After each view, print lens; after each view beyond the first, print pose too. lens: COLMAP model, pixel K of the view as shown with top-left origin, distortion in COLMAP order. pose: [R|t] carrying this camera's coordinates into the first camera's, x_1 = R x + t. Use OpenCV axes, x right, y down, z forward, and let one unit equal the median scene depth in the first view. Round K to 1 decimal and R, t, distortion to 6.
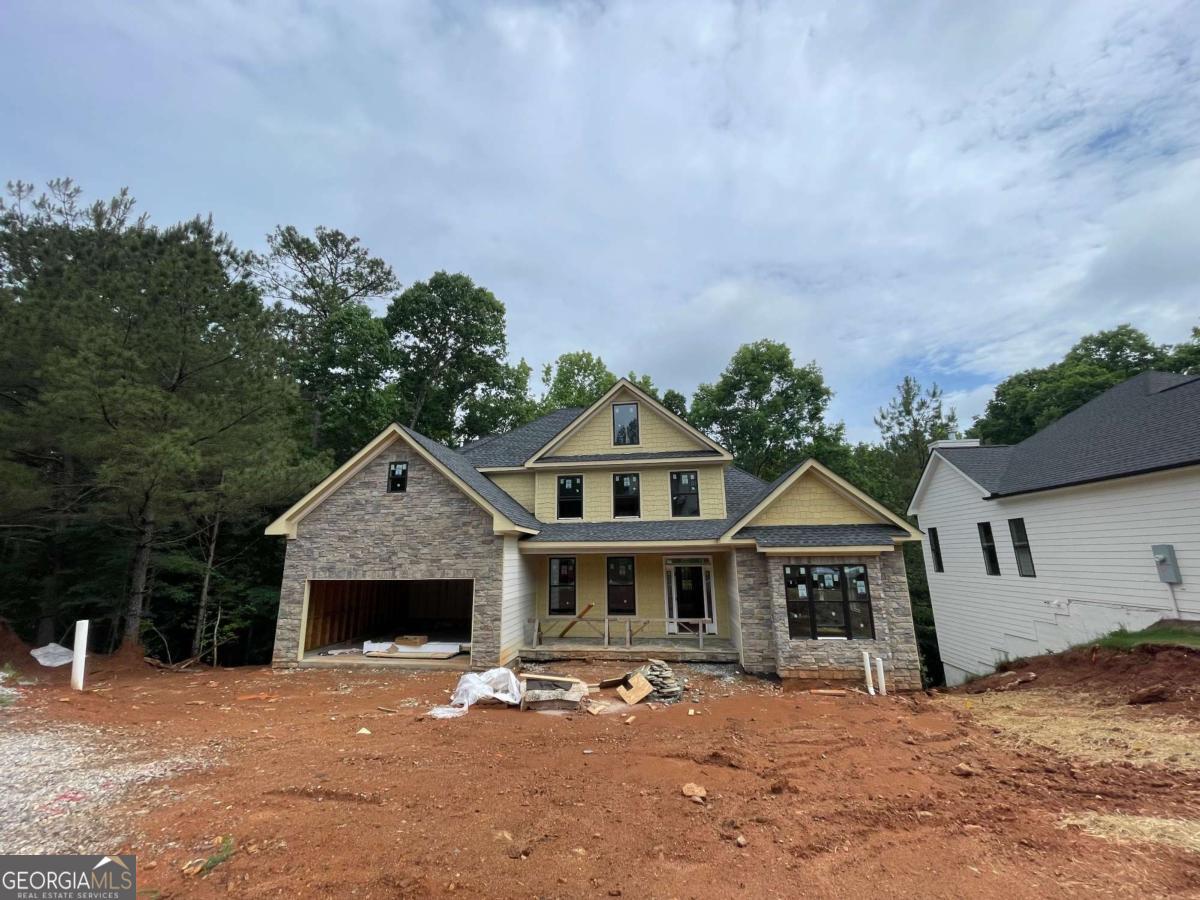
lens RADIAL K [[480.9, 0, 593.6], [0, 480.9, 445.0], [0, 0, 1]] dist [-0.020032, -0.000154]
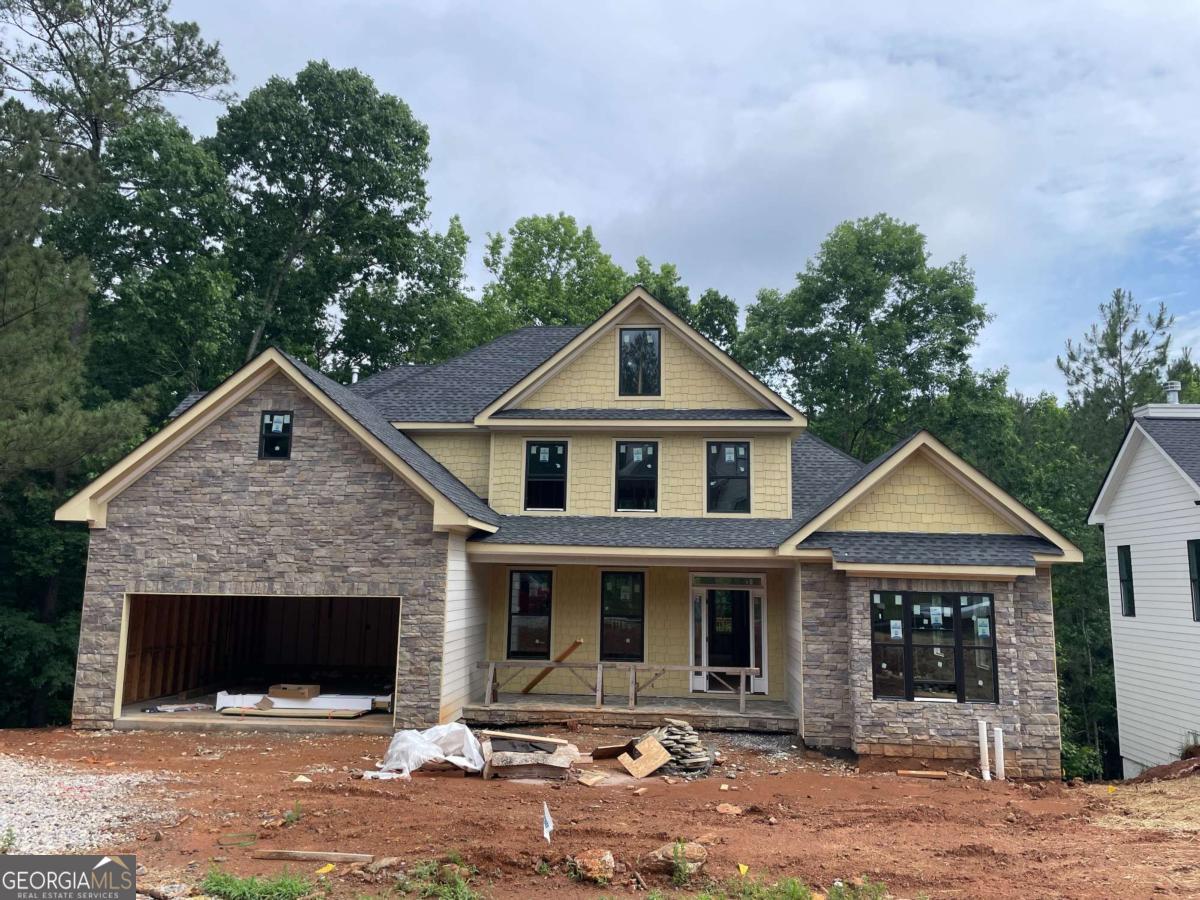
lens RADIAL K [[907.6, 0, 603.2], [0, 907.6, 446.2], [0, 0, 1]] dist [0.061215, -0.094977]
pose [[0.997871, 0.038261, 0.052822, -0.044061], [-0.042420, 0.995891, 0.080005, -0.030909], [-0.049544, -0.082075, 0.995394, -0.200832]]
